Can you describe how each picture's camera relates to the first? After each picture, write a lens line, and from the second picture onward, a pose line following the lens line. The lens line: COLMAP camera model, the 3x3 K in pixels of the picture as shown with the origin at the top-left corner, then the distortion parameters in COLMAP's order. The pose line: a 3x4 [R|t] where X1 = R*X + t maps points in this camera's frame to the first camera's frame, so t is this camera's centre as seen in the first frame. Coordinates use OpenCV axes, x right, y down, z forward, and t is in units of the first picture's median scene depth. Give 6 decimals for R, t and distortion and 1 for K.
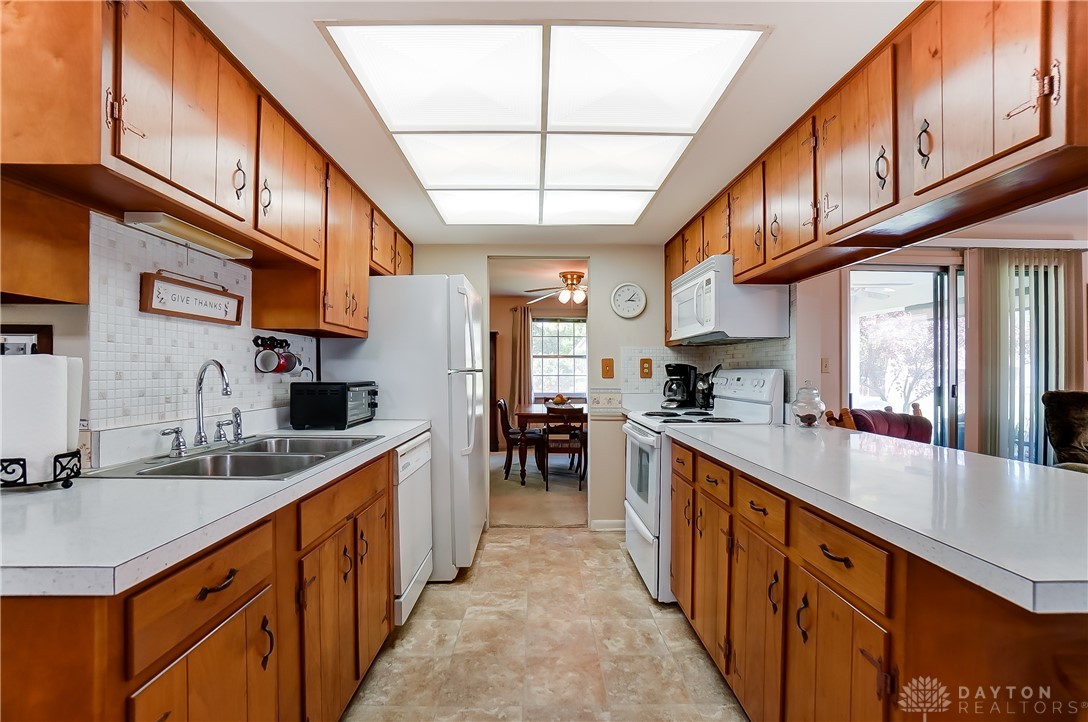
lens RADIAL K [[483.1, 0, 544.1], [0, 483.1, 370.4], [0, 0, 1]] dist [-0.062075, 0.021950]
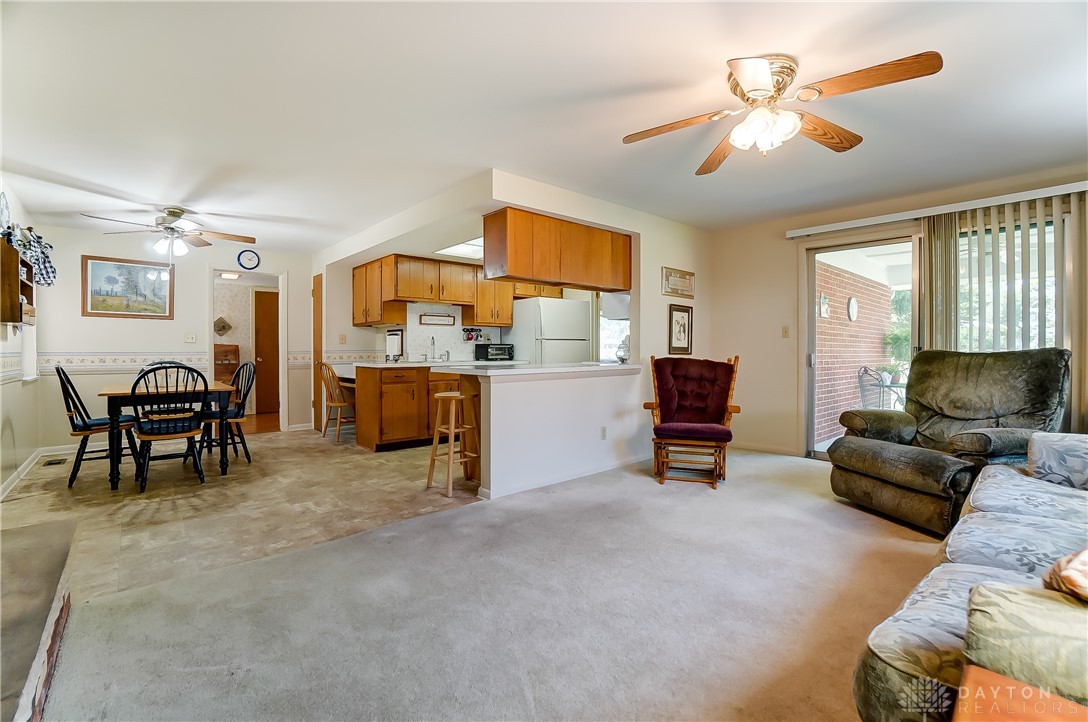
lens RADIAL K [[485.9, 0, 536.5], [0, 485.9, 361.4], [0, 0, 1]] dist [-0.061694, 0.021933]
pose [[0.637645, 0.016626, -0.770151, 2.071601], [0.004552, 0.999668, 0.025350, 0.061112], [0.770317, -0.019670, 0.637358, -0.606384]]
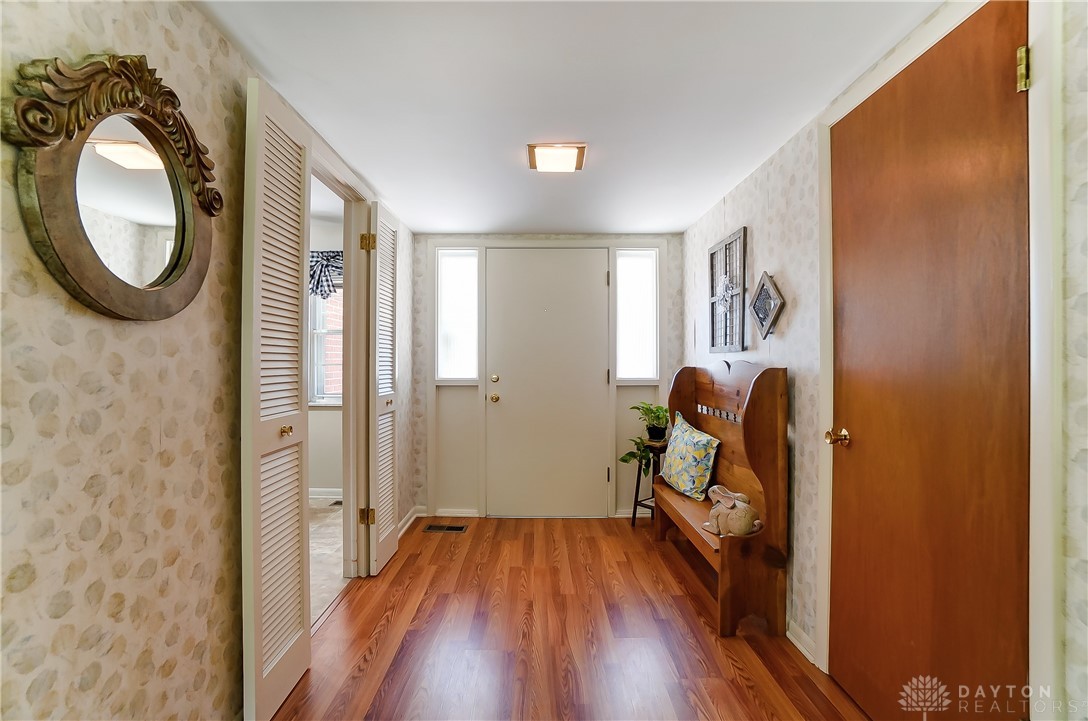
lens RADIAL K [[485.9, 0, 536.5], [0, 485.9, 360.9], [0, 0, 1]] dist [-0.061694, 0.021933]
pose [[-0.999887, -0.005506, 0.013999, -1.862624], [-0.005566, 0.999976, -0.004225, 0.006364], [-0.013975, -0.004303, -0.999893, 0.983166]]
